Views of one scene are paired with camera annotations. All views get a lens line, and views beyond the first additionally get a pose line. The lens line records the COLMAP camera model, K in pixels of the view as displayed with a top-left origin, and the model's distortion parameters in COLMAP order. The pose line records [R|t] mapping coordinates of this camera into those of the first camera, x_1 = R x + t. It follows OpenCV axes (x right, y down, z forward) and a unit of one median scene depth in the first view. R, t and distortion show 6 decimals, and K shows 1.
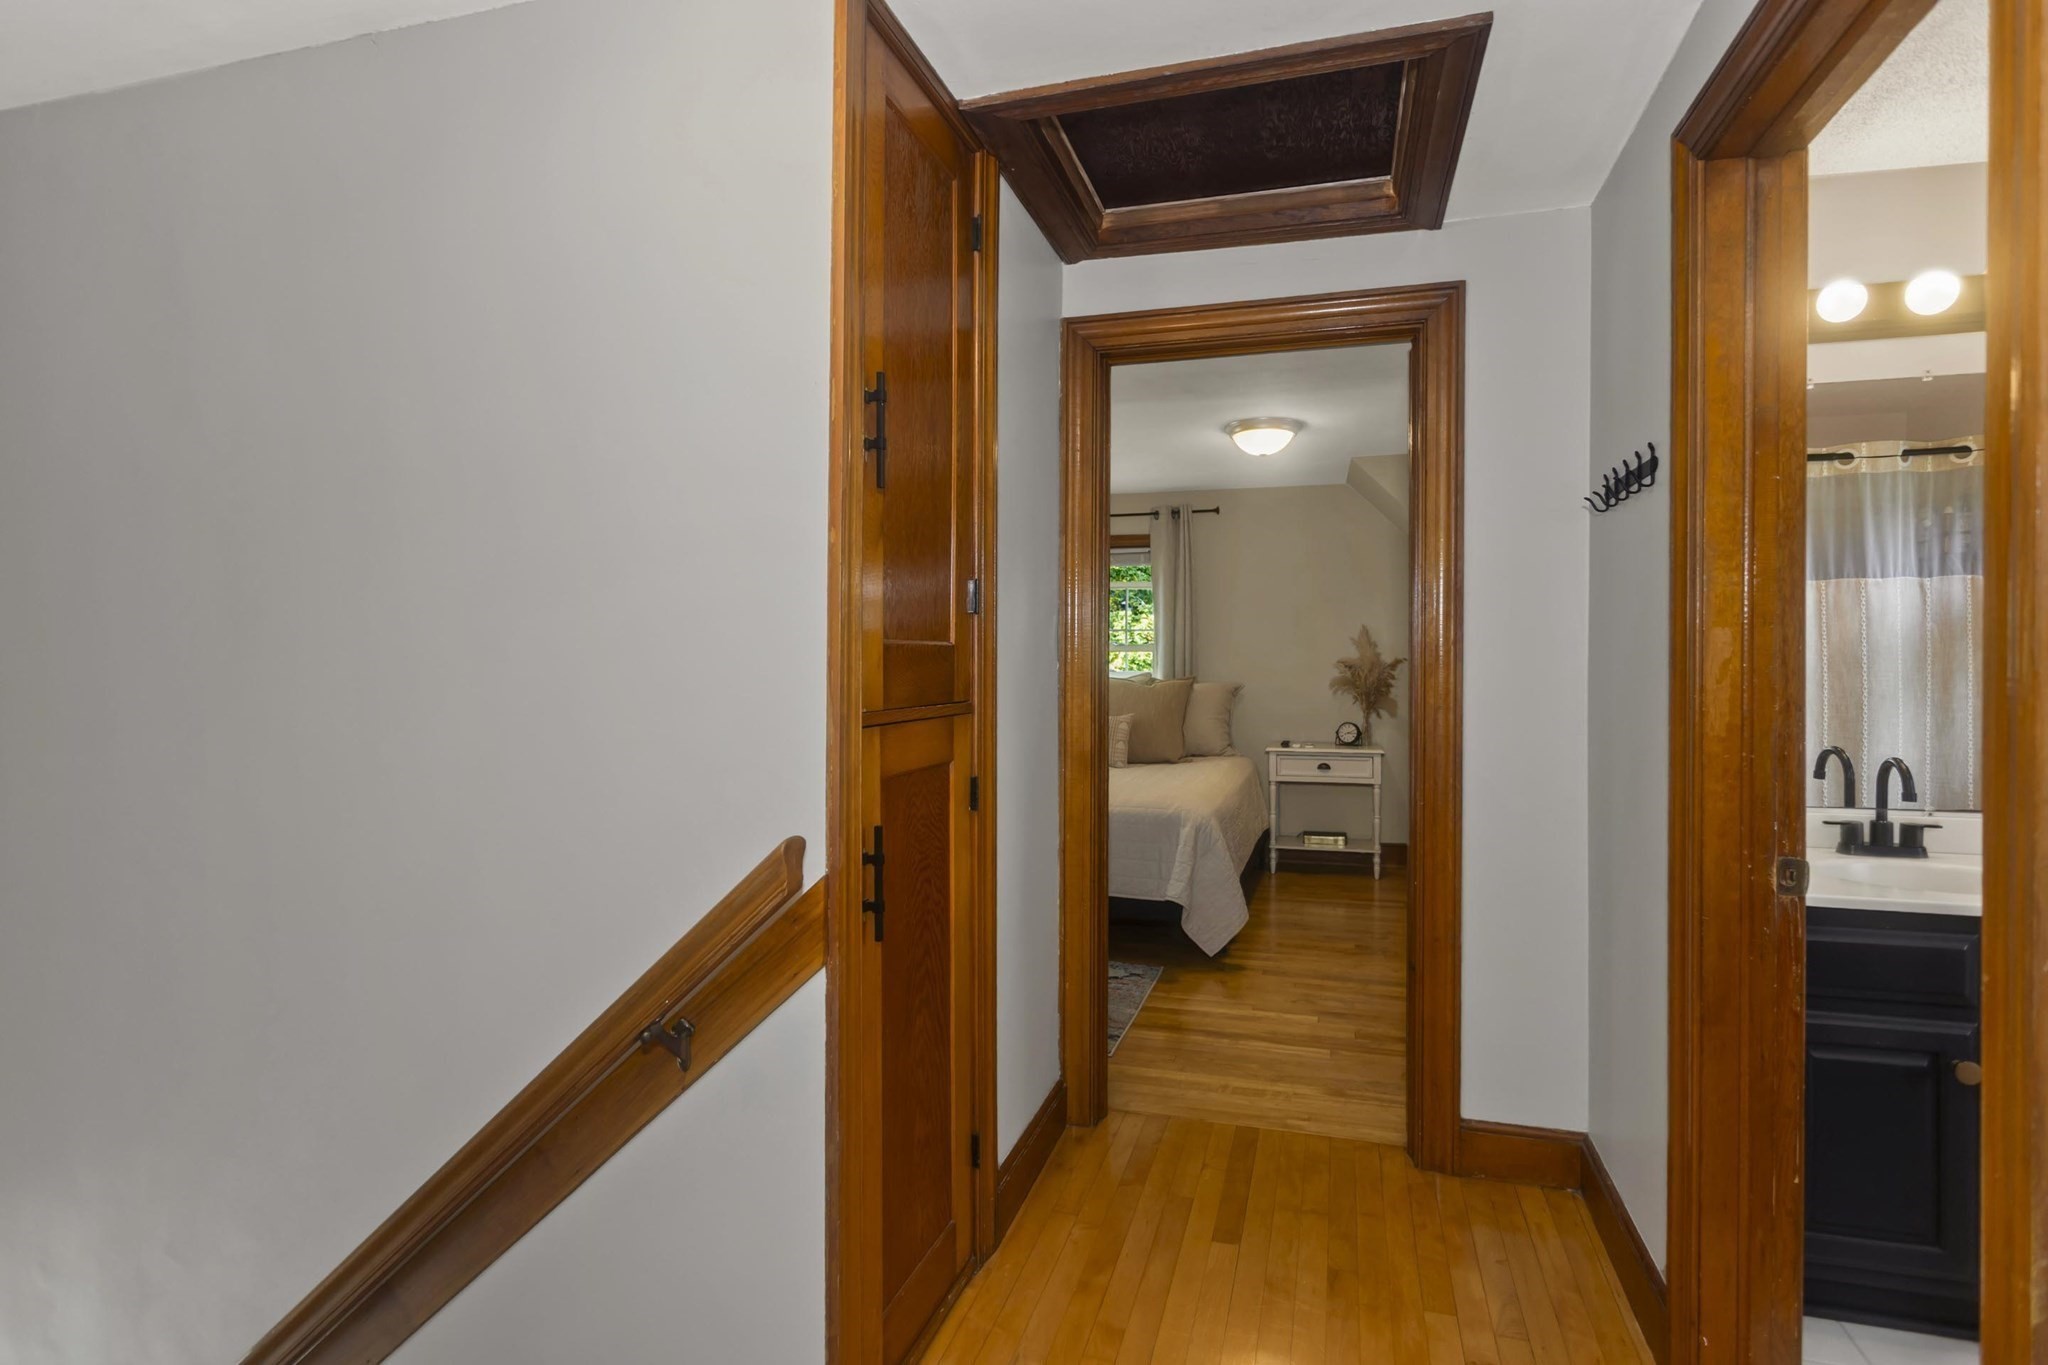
lens RADIAL K [[990.4, 0, 1027.4], [0, 990.4, 649.3], [0, 0, 1]] dist [0.002878, 0.001783]
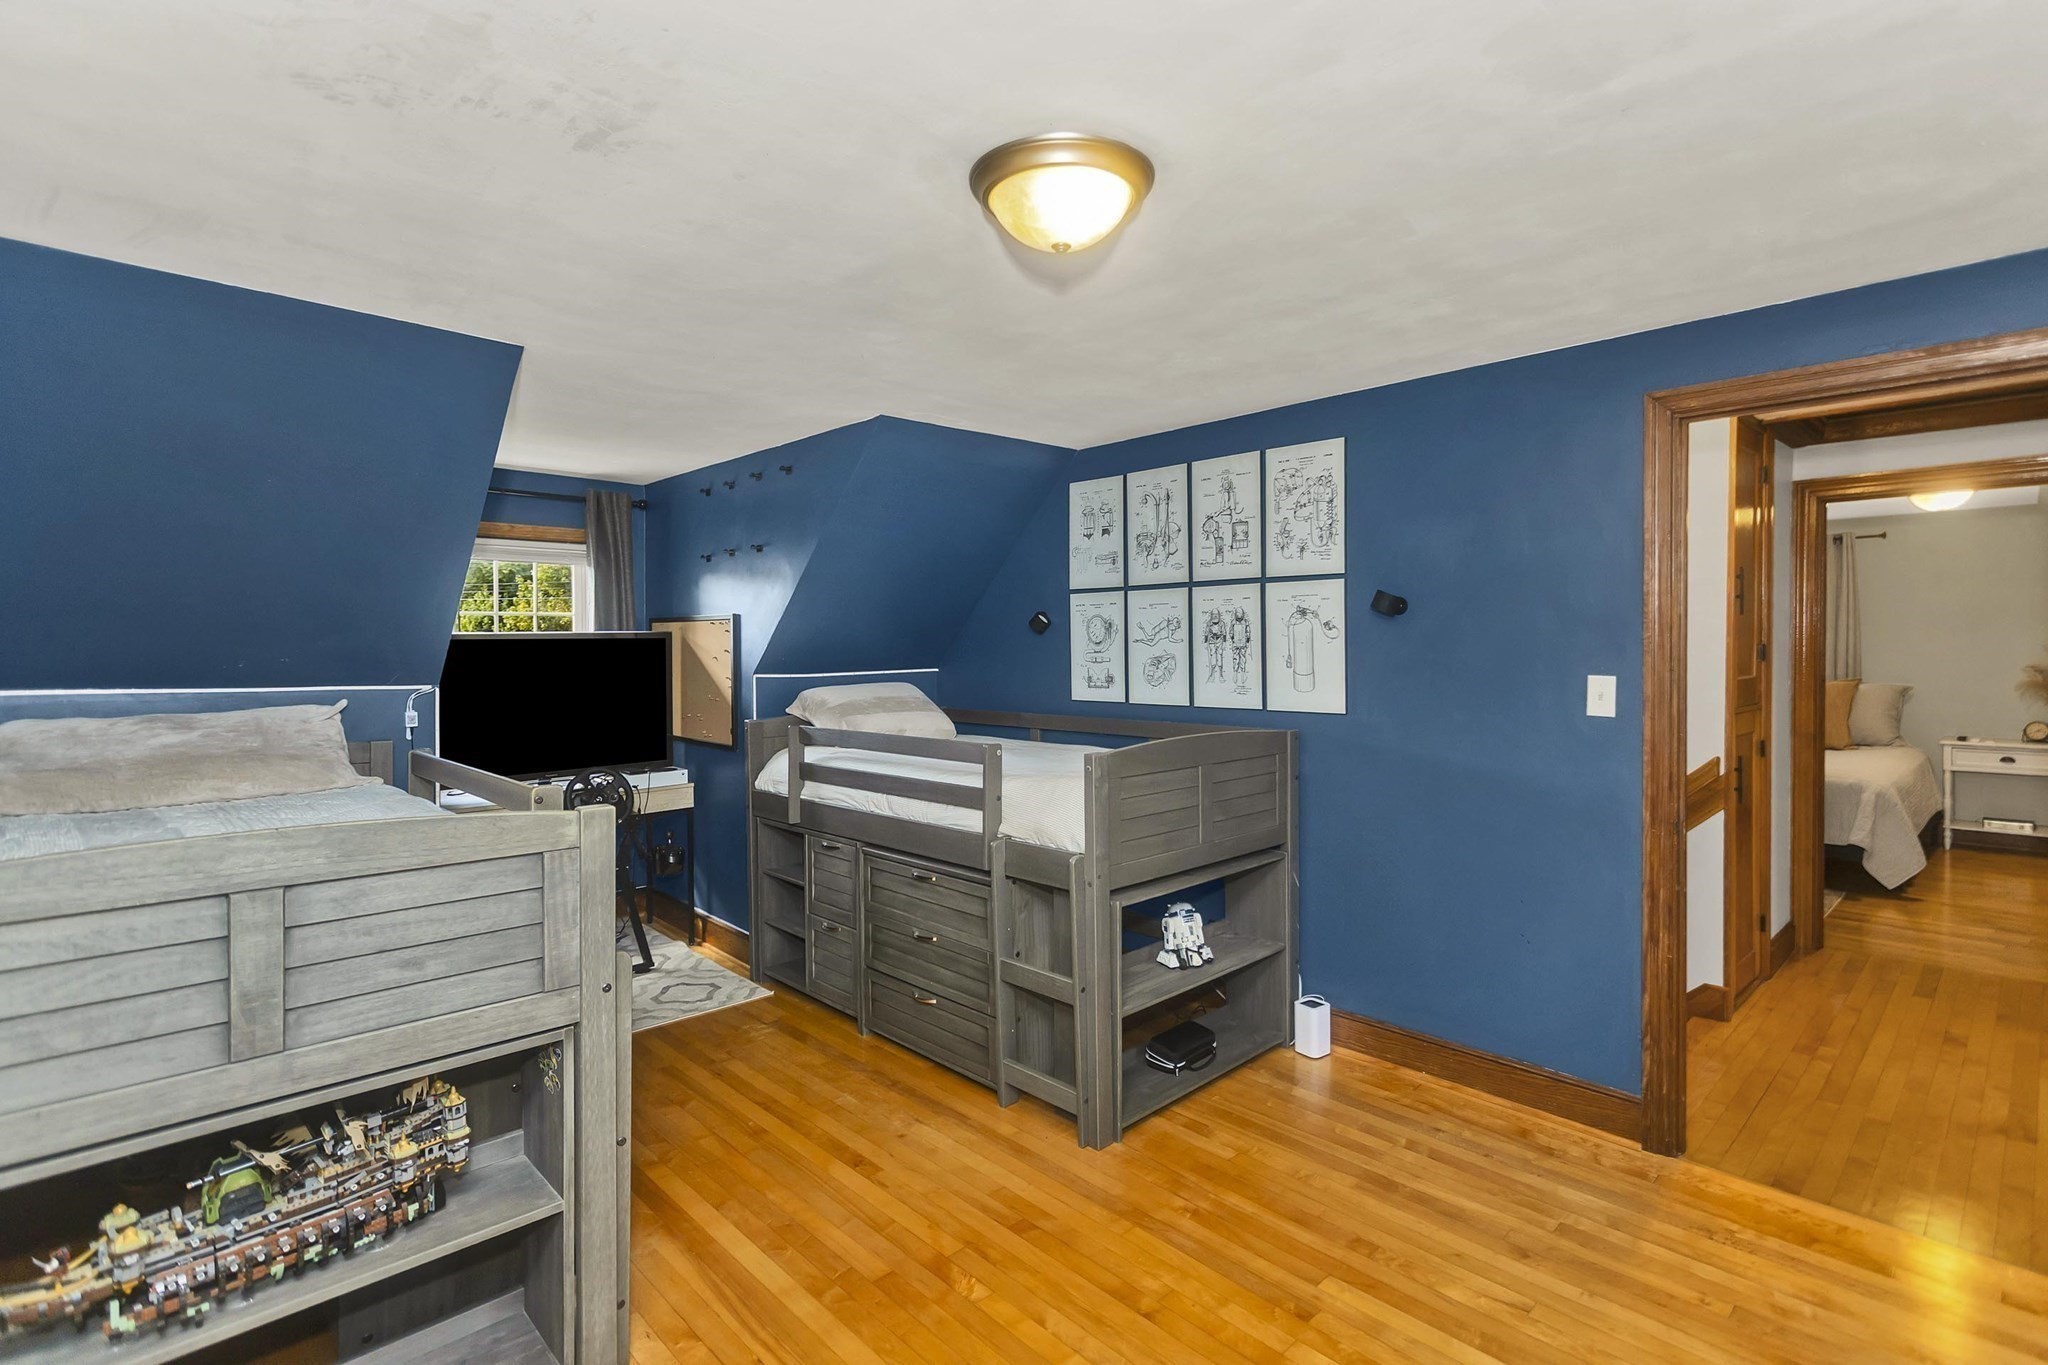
lens RADIAL K [[990.4, 0, 1027.4], [0, 990.4, 649.3], [0, 0, 1]] dist [0.002878, 0.001783]
pose [[0.879671, -0.000692, -0.475581, -0.152698], [0.009468, 0.999826, 0.016057, -0.038810], [0.475488, -0.018628, 0.879525, -0.557242]]
